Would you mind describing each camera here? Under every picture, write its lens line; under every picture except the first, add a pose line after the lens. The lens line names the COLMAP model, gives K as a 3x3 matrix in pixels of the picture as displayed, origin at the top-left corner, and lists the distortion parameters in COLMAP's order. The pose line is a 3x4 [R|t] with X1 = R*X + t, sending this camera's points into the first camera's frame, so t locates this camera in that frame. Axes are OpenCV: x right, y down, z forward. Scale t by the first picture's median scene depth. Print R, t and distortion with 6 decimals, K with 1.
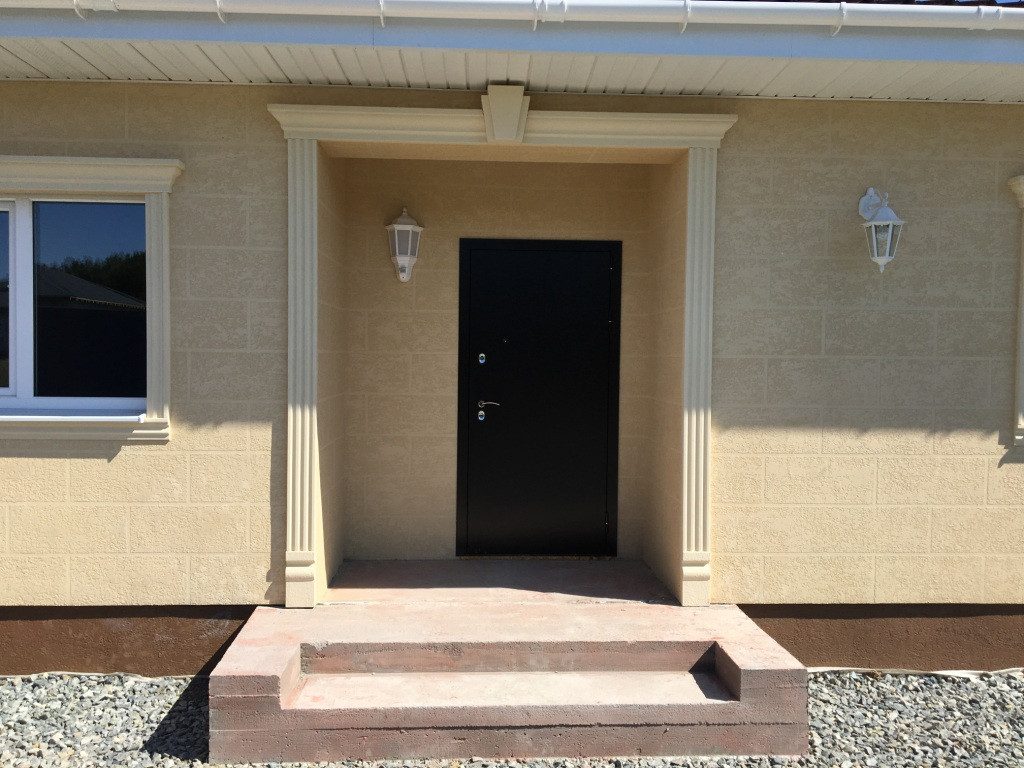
lens RADIAL K [[865.1, 0, 515.5], [0, 865.1, 385.5], [0, 0, 1]] dist [0.080316, -0.120786]
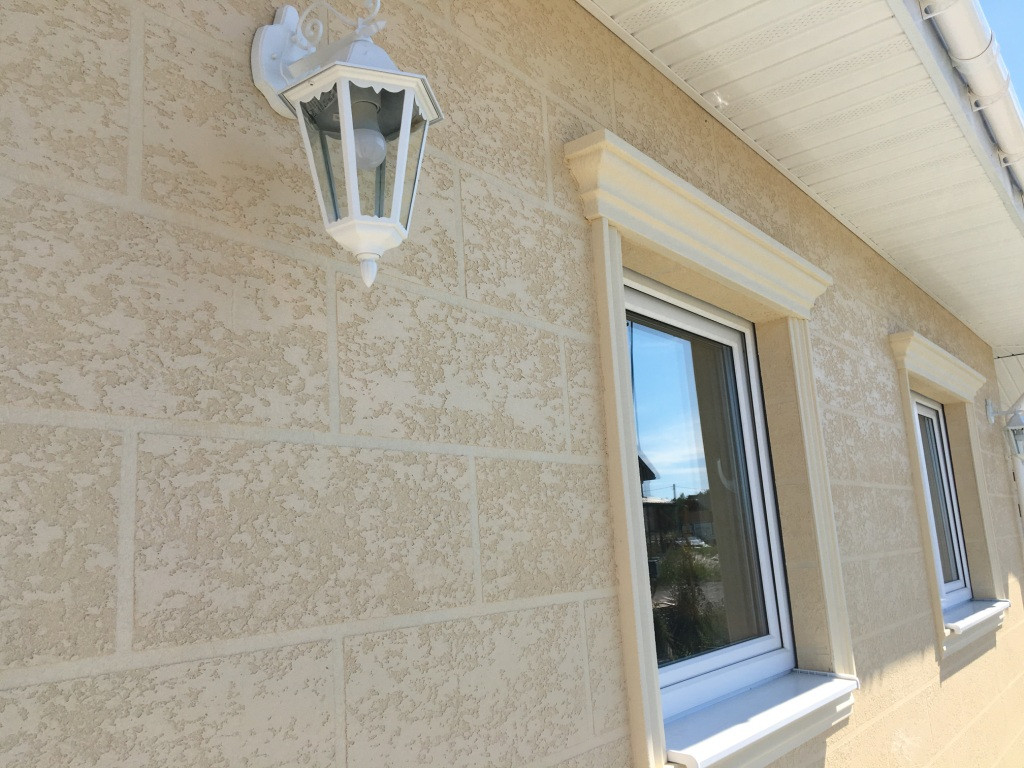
lens RADIAL K [[865.1, 0, 517.0], [0, 865.1, 386.7], [0, 0, 1]] dist [0.080316, -0.120786]
pose [[0.641983, 0.094418, 0.760883, 0.248999], [0.096333, 0.974591, -0.202217, -0.044731], [-0.760643, 0.203118, 0.616575, 0.788401]]
